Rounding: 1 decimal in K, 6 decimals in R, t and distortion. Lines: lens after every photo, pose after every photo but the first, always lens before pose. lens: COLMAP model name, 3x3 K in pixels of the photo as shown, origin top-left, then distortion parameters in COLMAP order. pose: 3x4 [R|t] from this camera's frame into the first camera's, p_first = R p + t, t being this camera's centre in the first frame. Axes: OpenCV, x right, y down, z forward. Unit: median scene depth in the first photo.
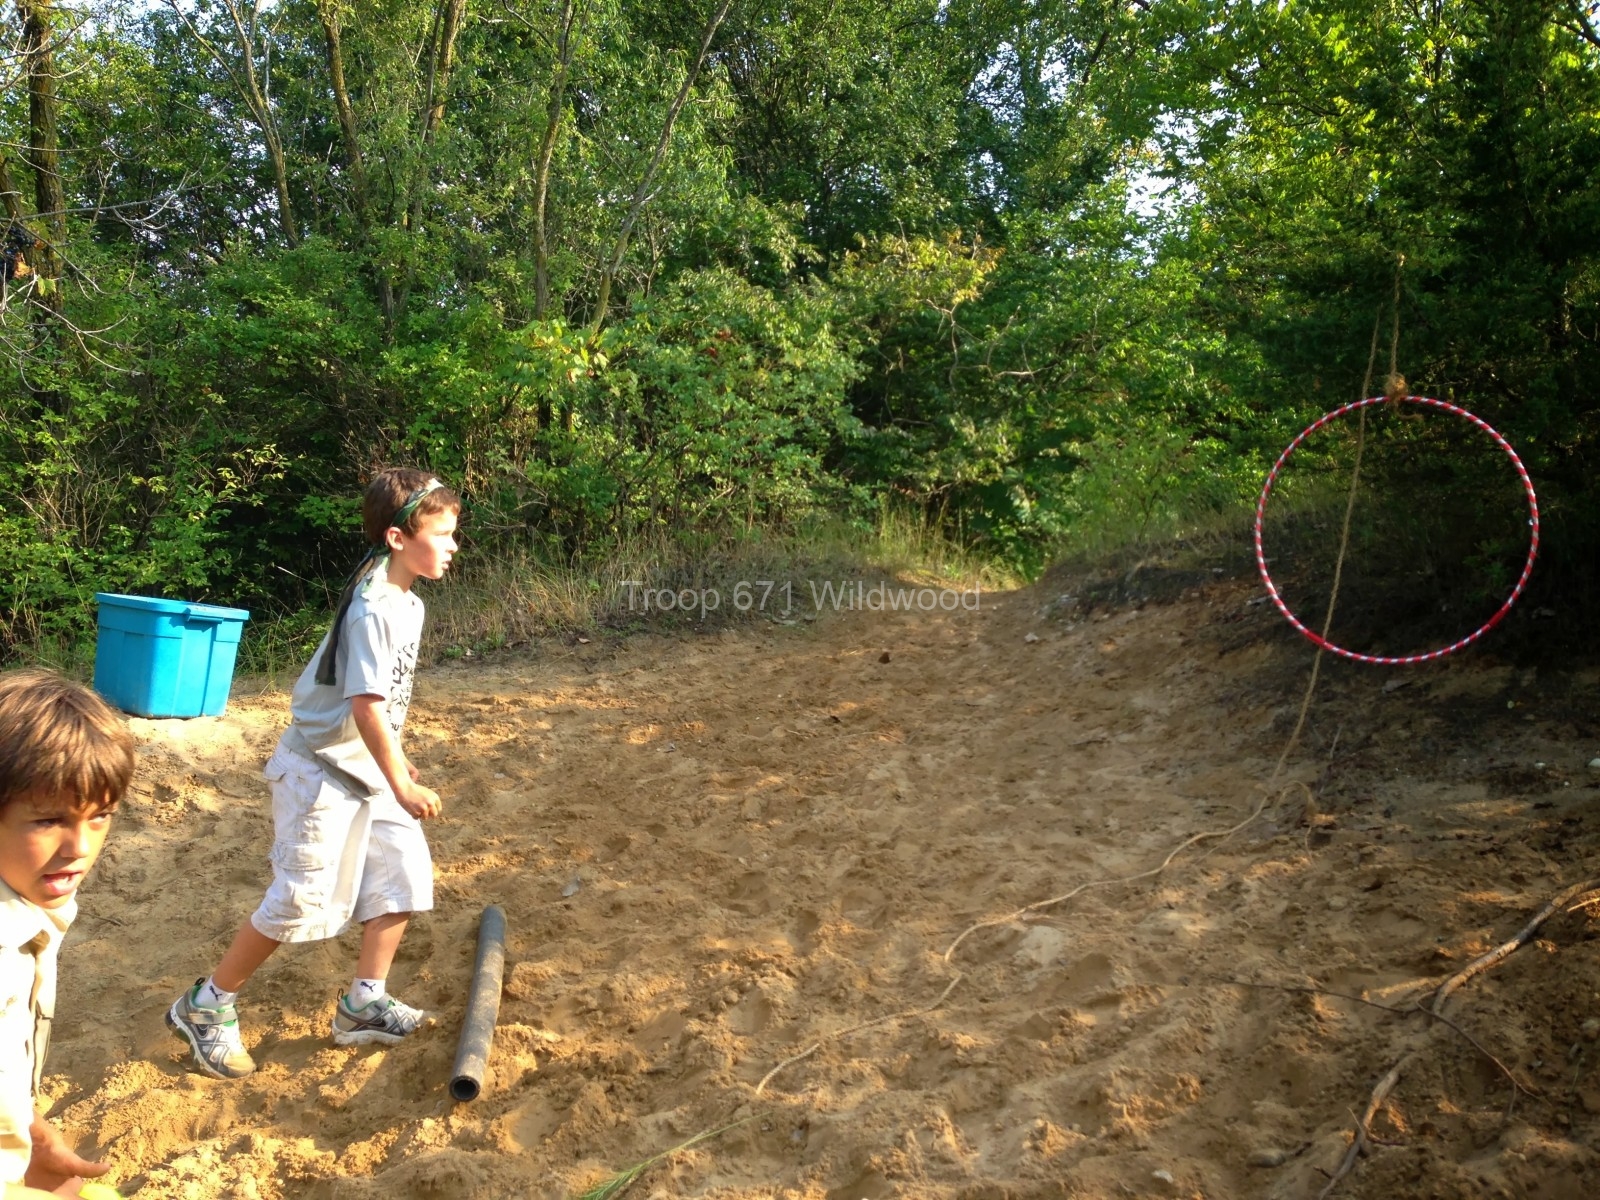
lens RADIAL K [[1488.7, 0, 809.0], [0, 1488.7, 597.7], [0, 0, 1]] dist [0.166629, -0.284297]
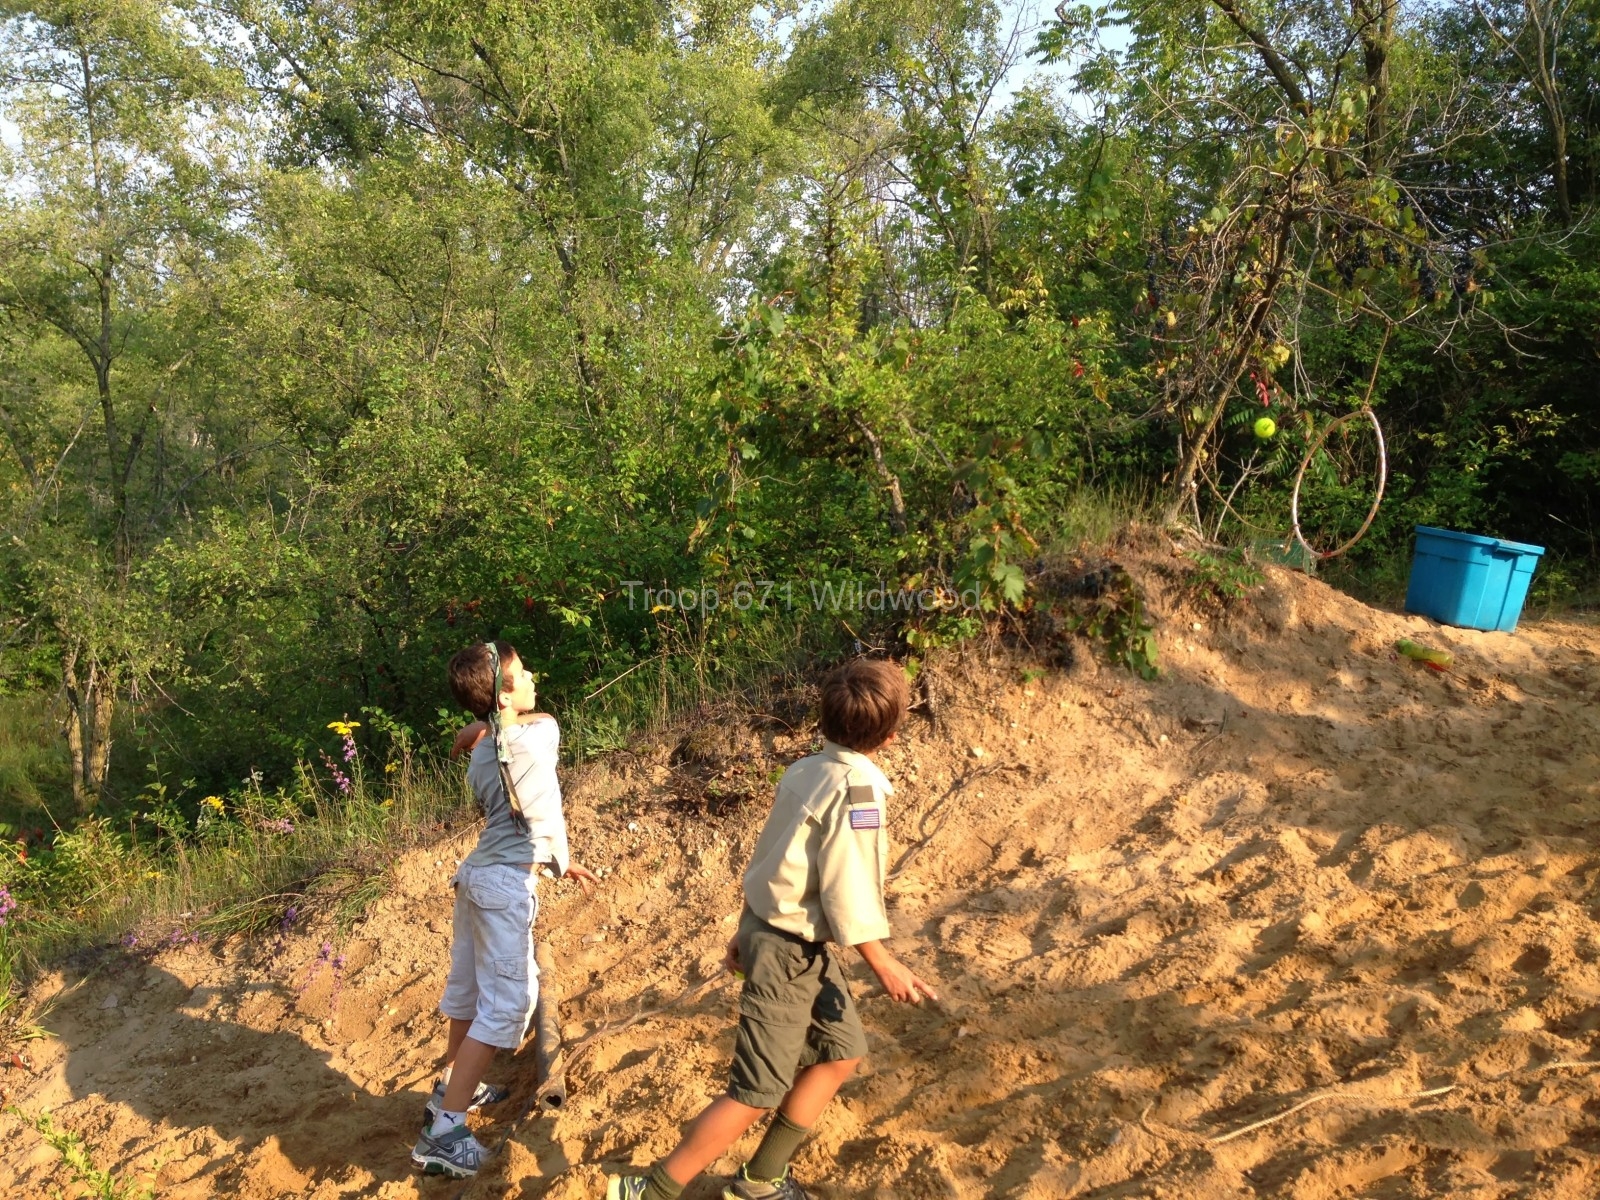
lens RADIAL K [[1488.7, 0, 809.0], [0, 1488.7, 597.7], [0, 0, 1]] dist [0.166629, -0.284297]
pose [[0.741932, 0.089687, -0.664450, 0.001117], [-0.069782, 0.995960, 0.056515, 0.020987], [0.666834, 0.004437, 0.745193, -0.281560]]
